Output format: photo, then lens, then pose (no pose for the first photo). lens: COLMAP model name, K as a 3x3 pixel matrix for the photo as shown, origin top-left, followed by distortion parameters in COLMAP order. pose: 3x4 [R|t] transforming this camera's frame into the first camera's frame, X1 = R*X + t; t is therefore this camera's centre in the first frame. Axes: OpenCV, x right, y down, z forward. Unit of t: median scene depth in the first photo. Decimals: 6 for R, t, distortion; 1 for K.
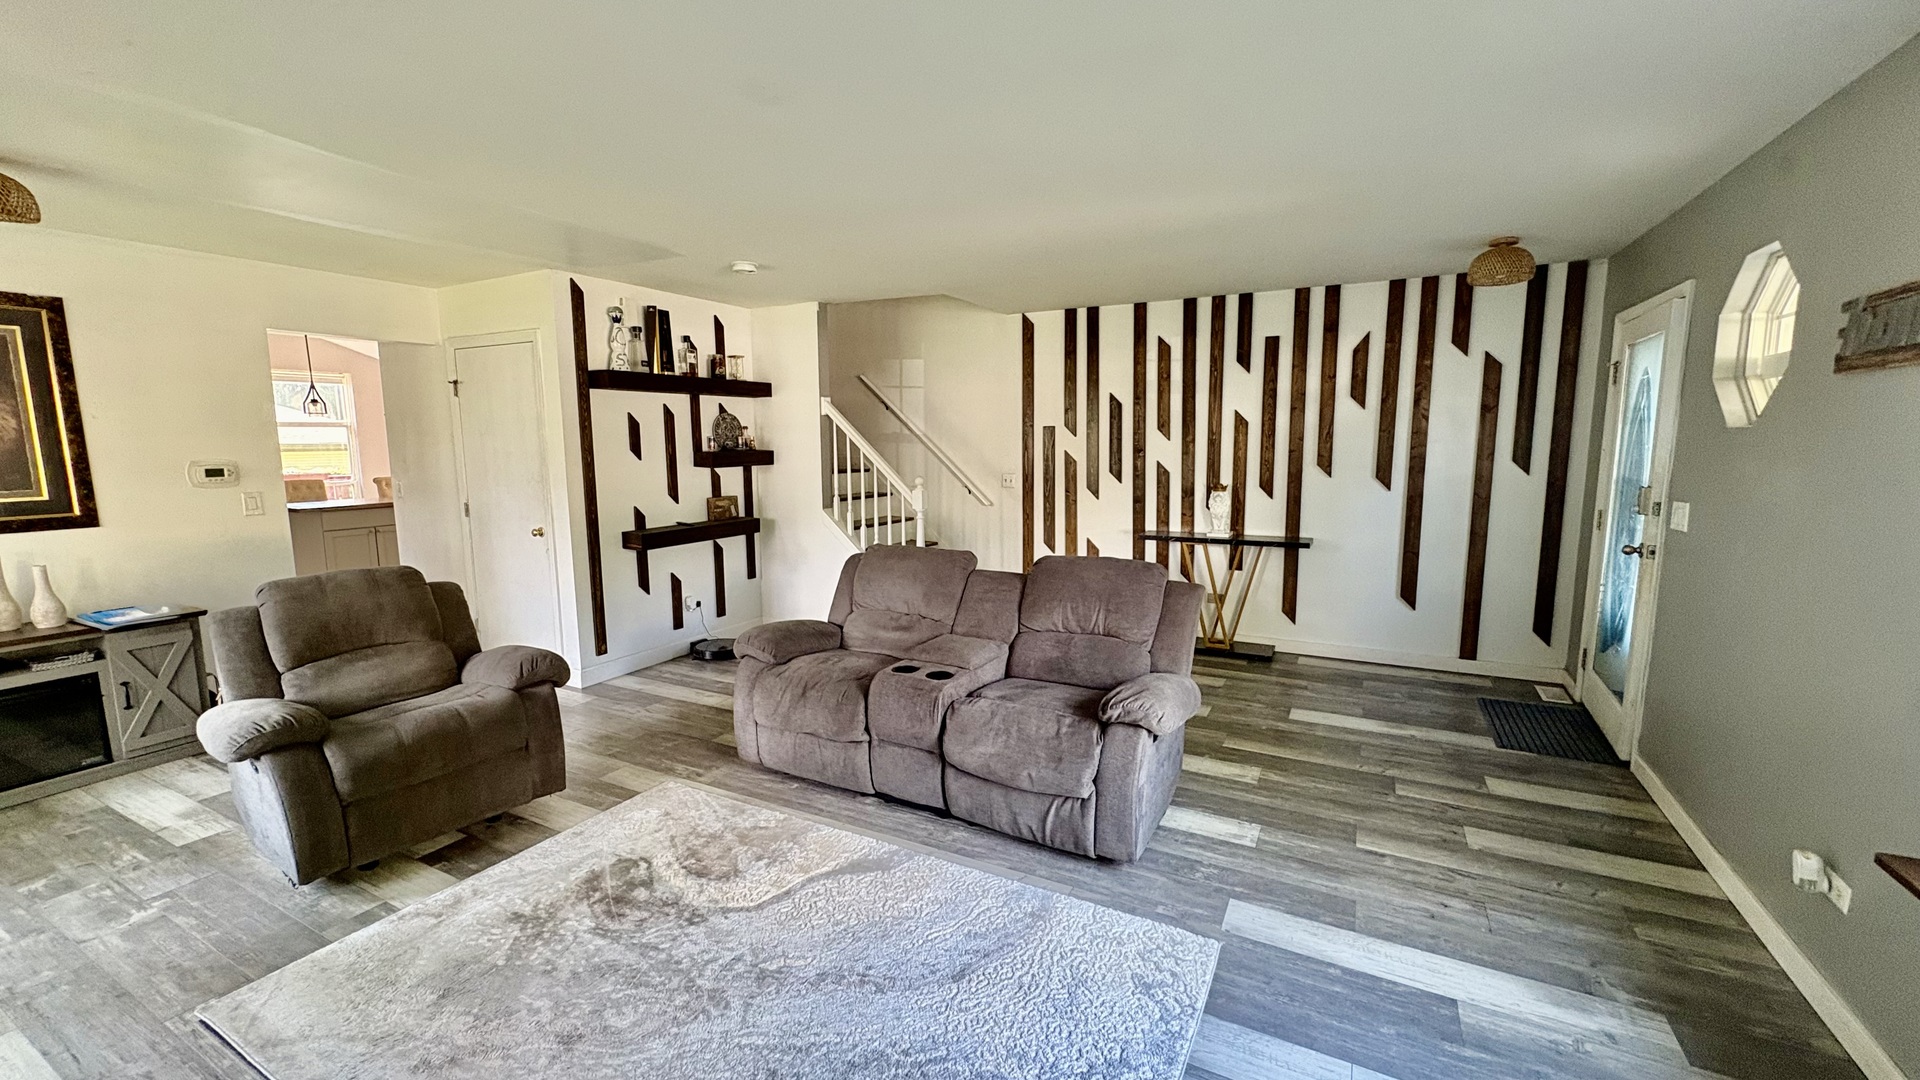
lens RADIAL K [[759.2, 0, 960.0], [0, 759.2, 540.0], [0, 0, 1]] dist [0.001596, 0.000074]
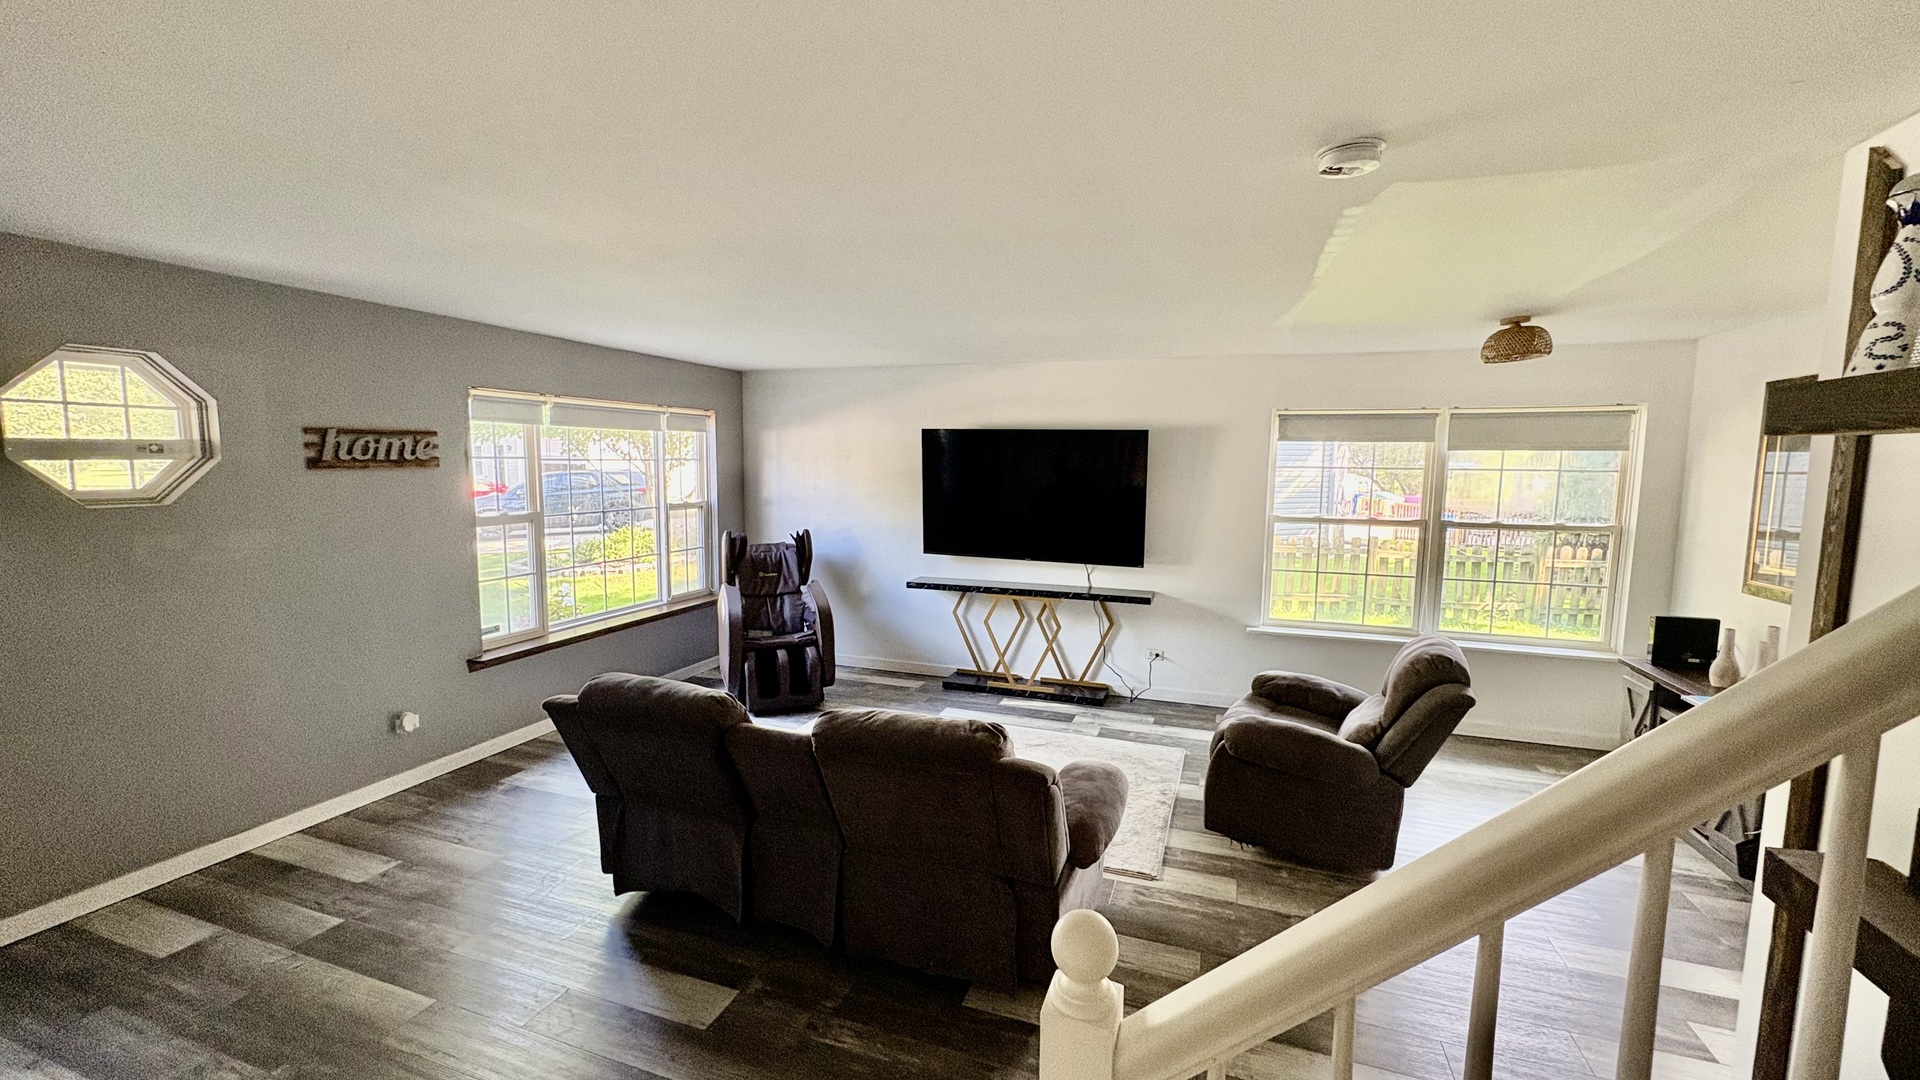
lens RADIAL K [[759.2, 0, 960.0], [0, 759.2, 540.0], [0, 0, 1]] dist [0.001596, 0.000074]
pose [[-0.990278, 0.014532, -0.138344, -0.012553], [-0.018354, 0.972185, 0.233494, -0.198748], [0.137889, 0.233763, -0.962466, 1.163658]]
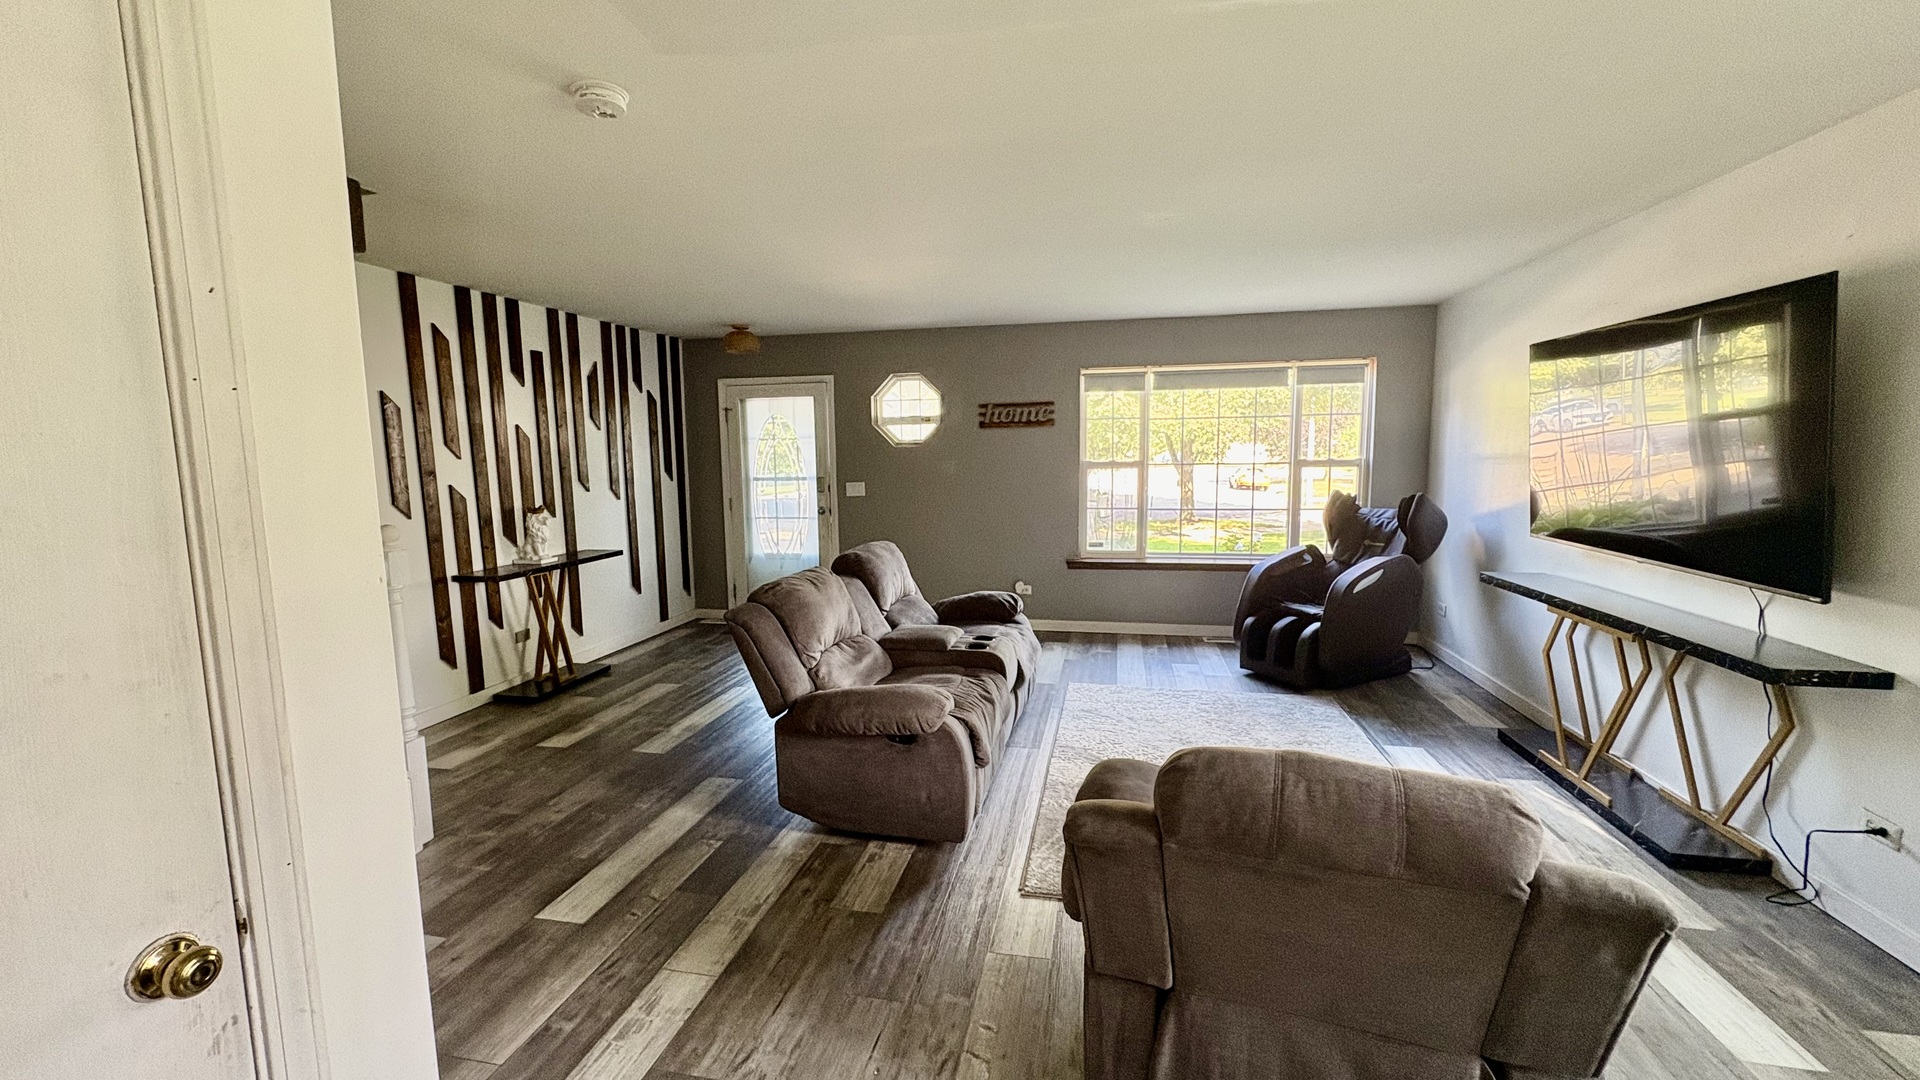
lens RADIAL K [[759.2, 0, 960.0], [0, 759.2, 540.0], [0, 0, 1]] dist [0.001596, 0.000074]
pose [[-0.283560, -0.100984, 0.953623, -0.693283], [0.143144, 0.978841, 0.146219, -0.096209], [-0.948211, 0.177967, -0.263104, 0.784717]]
